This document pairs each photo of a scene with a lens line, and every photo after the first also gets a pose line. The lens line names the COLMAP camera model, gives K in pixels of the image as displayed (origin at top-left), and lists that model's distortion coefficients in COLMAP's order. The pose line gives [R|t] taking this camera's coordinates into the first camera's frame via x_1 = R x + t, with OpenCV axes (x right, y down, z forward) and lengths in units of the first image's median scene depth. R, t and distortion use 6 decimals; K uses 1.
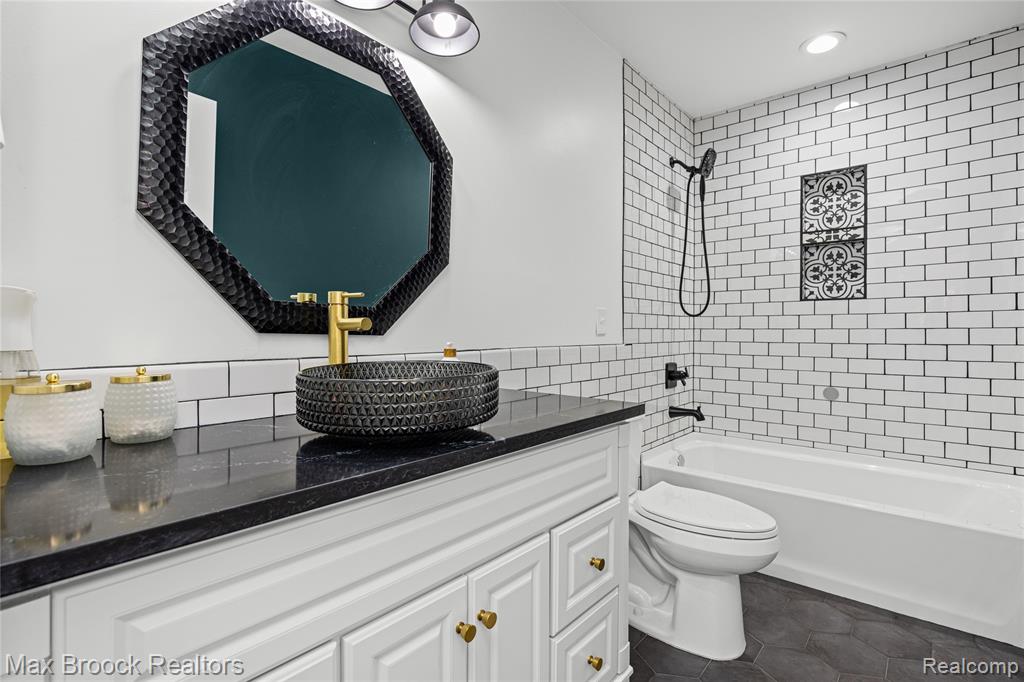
lens RADIAL K [[487.7, 0, 511.2], [0, 487.7, 331.7], [0, 0, 1]] dist [-0.001573, -0.002186]
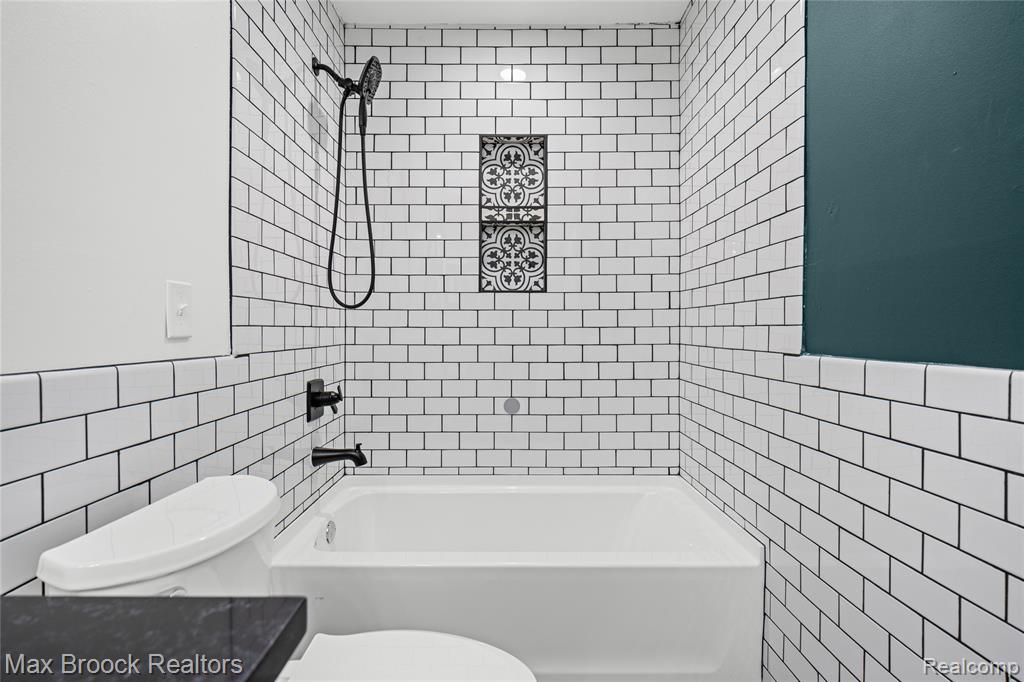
lens RADIAL K [[515.6, 0, 510.0], [0, 515.6, 331.0], [0, 0, 1]] dist [0.010155, -0.000102]
pose [[0.754870, -0.002535, 0.655870, 0.079400], [0.001372, 0.999996, 0.002286, -0.001755], [-0.655873, -0.000826, 0.754871, 0.331976]]
